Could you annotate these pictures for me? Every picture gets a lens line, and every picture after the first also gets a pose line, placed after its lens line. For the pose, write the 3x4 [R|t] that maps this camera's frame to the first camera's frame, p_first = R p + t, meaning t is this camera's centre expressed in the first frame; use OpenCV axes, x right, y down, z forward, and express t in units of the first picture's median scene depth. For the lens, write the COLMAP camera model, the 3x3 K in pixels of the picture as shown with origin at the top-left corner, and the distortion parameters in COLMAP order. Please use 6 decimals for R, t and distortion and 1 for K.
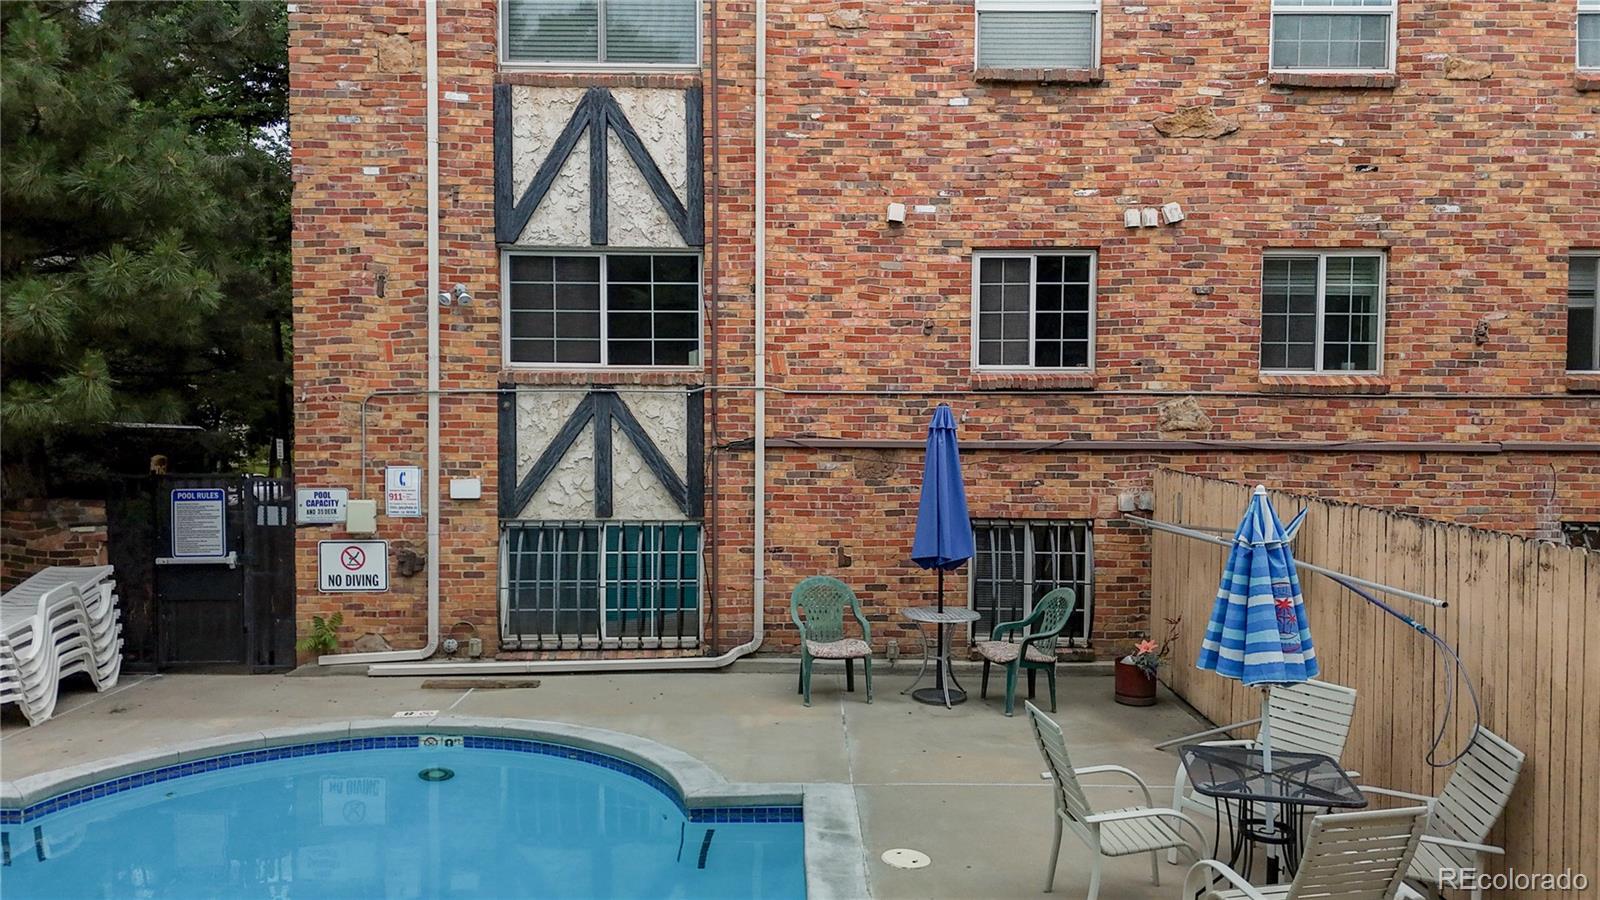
lens RADIAL K [[1194.0, 0, 796.7], [0, 1194.0, 446.4], [0, 0, 1]] dist [0.070329, -0.066432]
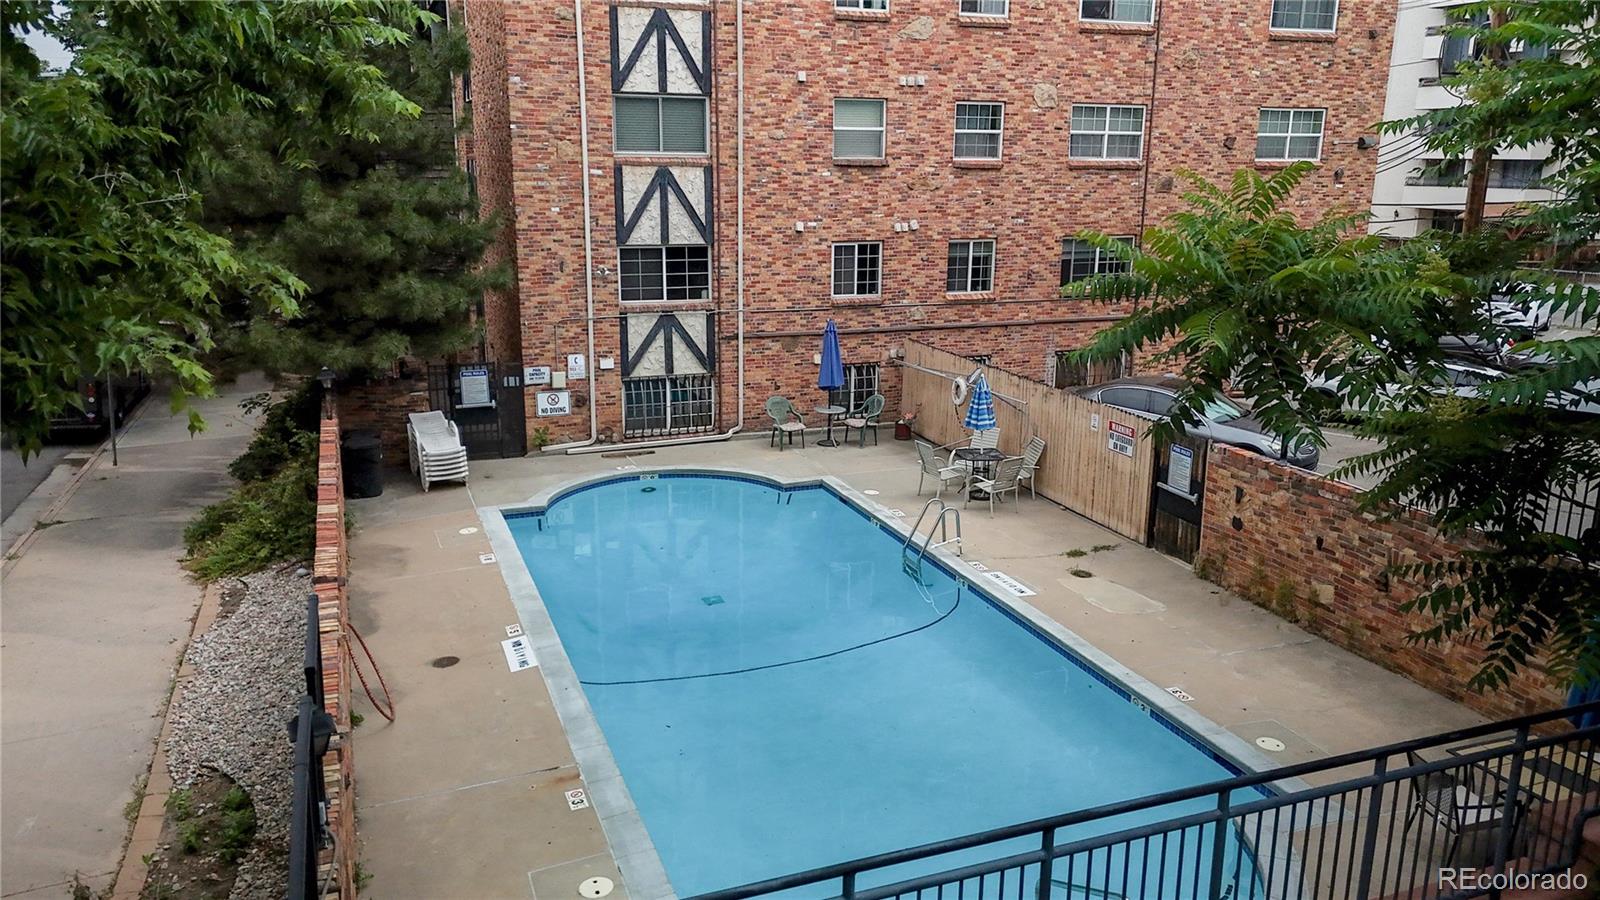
lens RADIAL K [[1194.0, 0, 808.9], [0, 1194.0, 475.4], [0, 0, 1]] dist [0.070329, -0.066432]
pose [[0.934774, -0.086926, 0.344445, -0.681989], [0.007237, 0.974059, 0.226177, -0.244642], [-0.355170, -0.208932, 0.911154, -1.066155]]
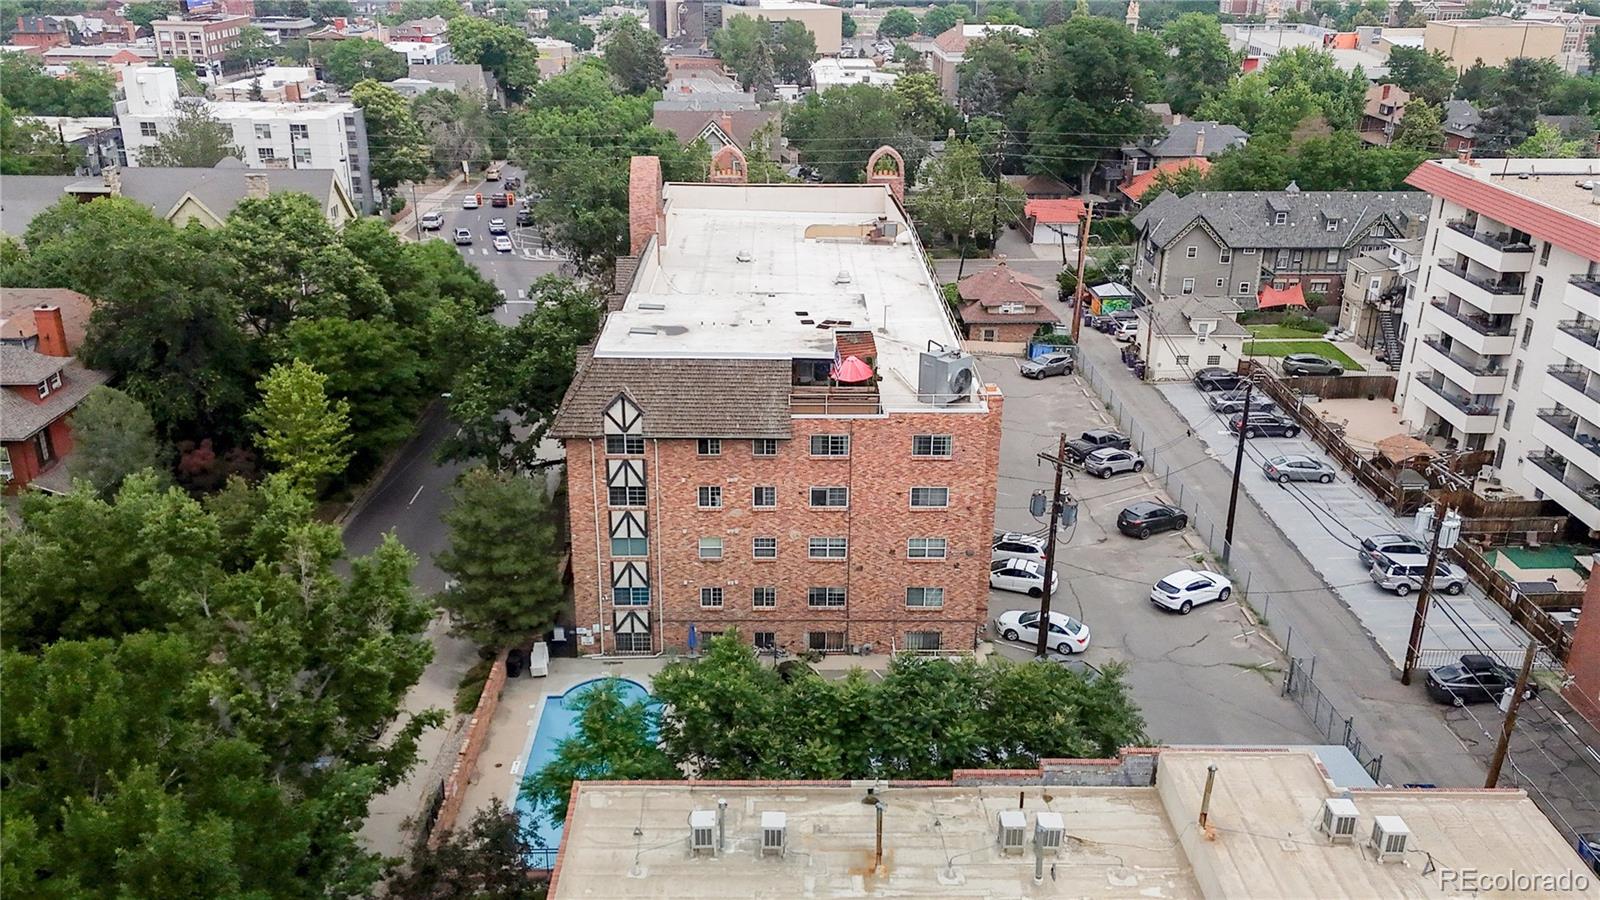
lens RADIAL K [[1326.8, 0, 796.1], [0, 1326.8, 445.0], [0, 0, 1]] dist [0.075826, -0.059420]
pose [[0.999884, -0.000394, 0.015199, 0.488951], [-0.004648, 0.943894, 0.330215, -2.748841], [-0.014476, -0.330248, 0.943783, -4.440158]]
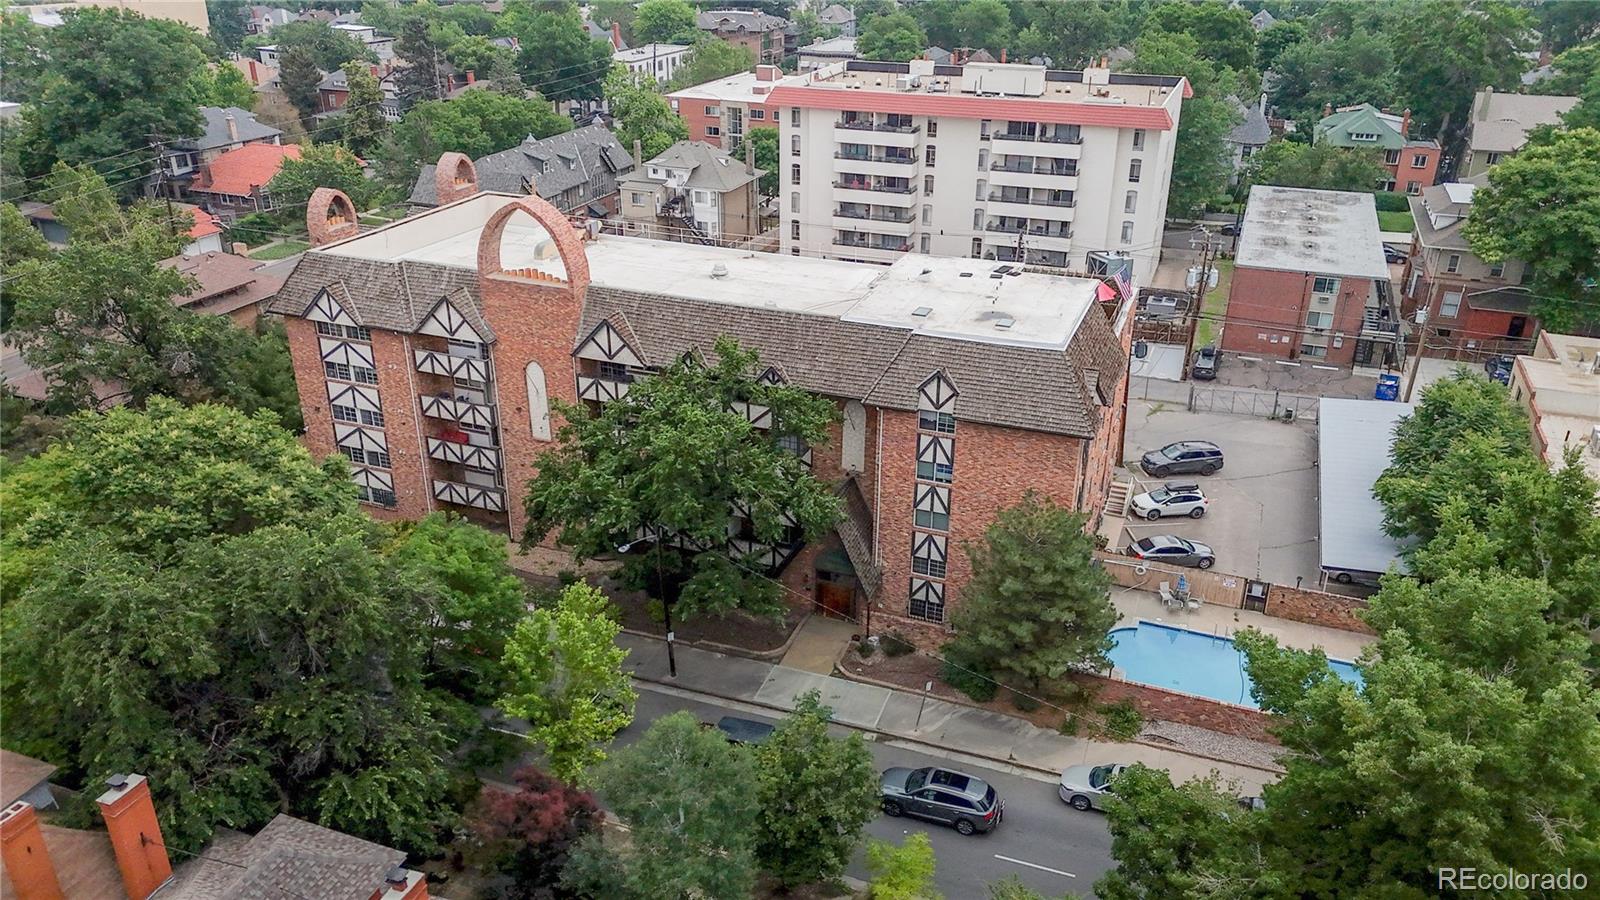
lens RADIAL K [[1194.0, 0, 795.3], [0, 1194.0, 456.4], [0, 0, 1]] dist [0.070329, -0.066432]
pose [[0.368476, -0.394087, 0.841974, -5.158403], [0.037824, 0.911307, 0.409985, -2.933480], [-0.928867, -0.119223, 0.350701, 0.286932]]
